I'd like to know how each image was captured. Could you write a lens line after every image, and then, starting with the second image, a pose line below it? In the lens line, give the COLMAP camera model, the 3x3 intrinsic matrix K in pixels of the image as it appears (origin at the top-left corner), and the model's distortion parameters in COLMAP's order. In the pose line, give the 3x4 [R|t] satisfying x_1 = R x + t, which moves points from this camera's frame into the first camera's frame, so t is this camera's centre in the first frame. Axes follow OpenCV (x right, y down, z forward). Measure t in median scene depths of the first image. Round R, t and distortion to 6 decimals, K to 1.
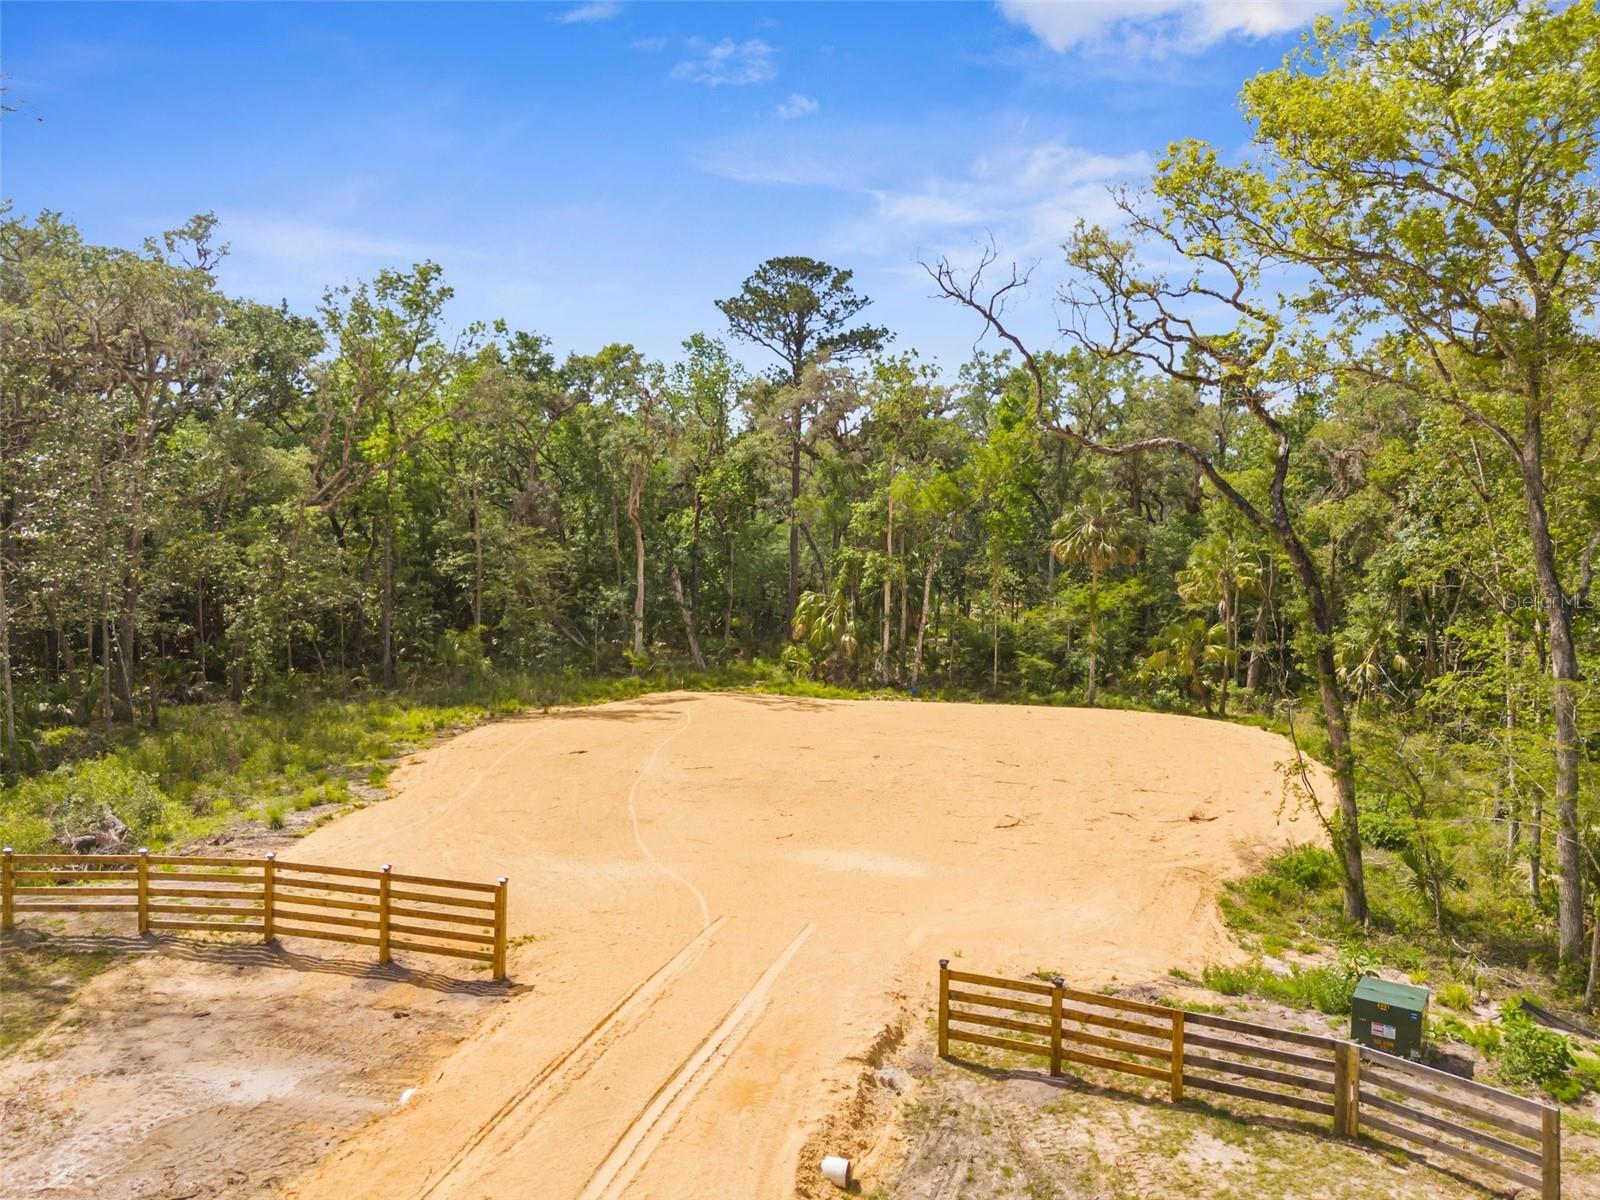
lens RADIAL K [[1177.5, 0, 800.0], [0, 1177.5, 600.0], [0, 0, 1]] dist [0.074080, -0.054488]
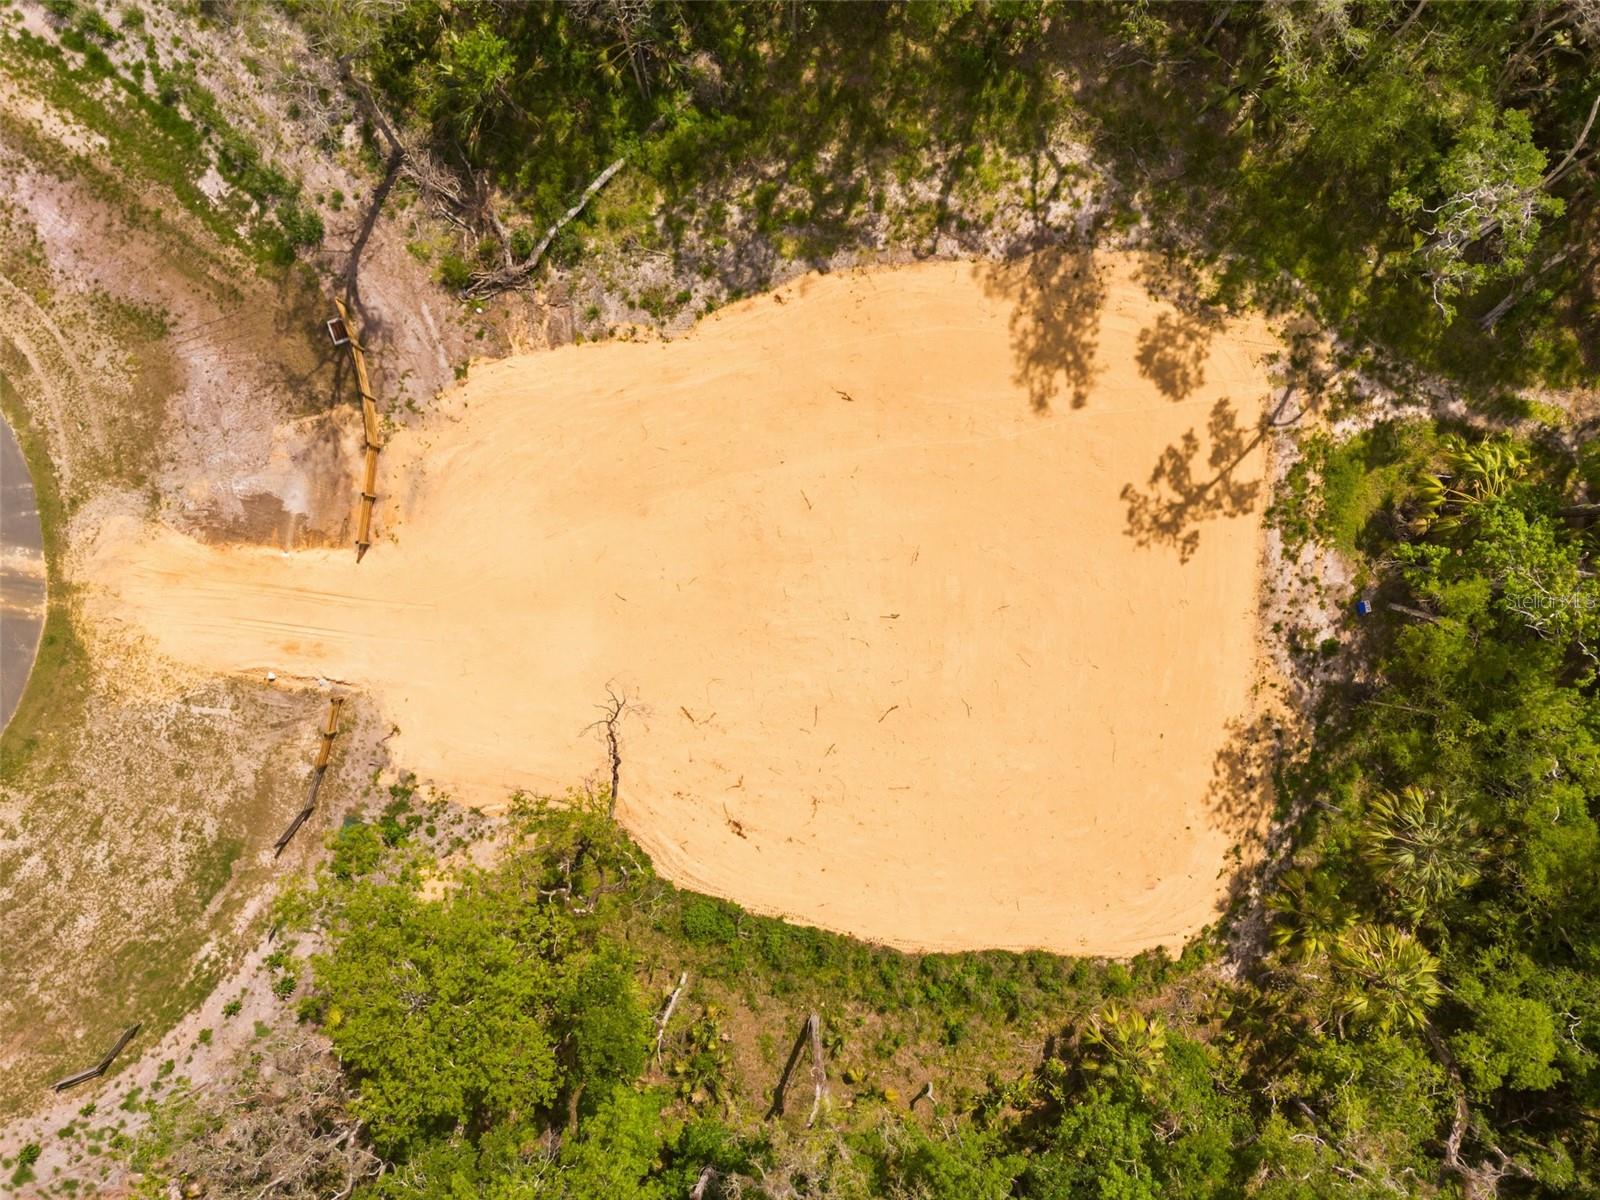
lens RADIAL K [[1177.5, 0, 800.0], [0, 1177.5, 600.0], [0, 0, 1]] dist [0.074080, -0.054488]
pose [[0.174275, 0.984625, -0.011885, 0.091551], [-0.044994, 0.020019, 0.998787, -2.403508], [0.983669, -0.173529, 0.047791, 1.727287]]
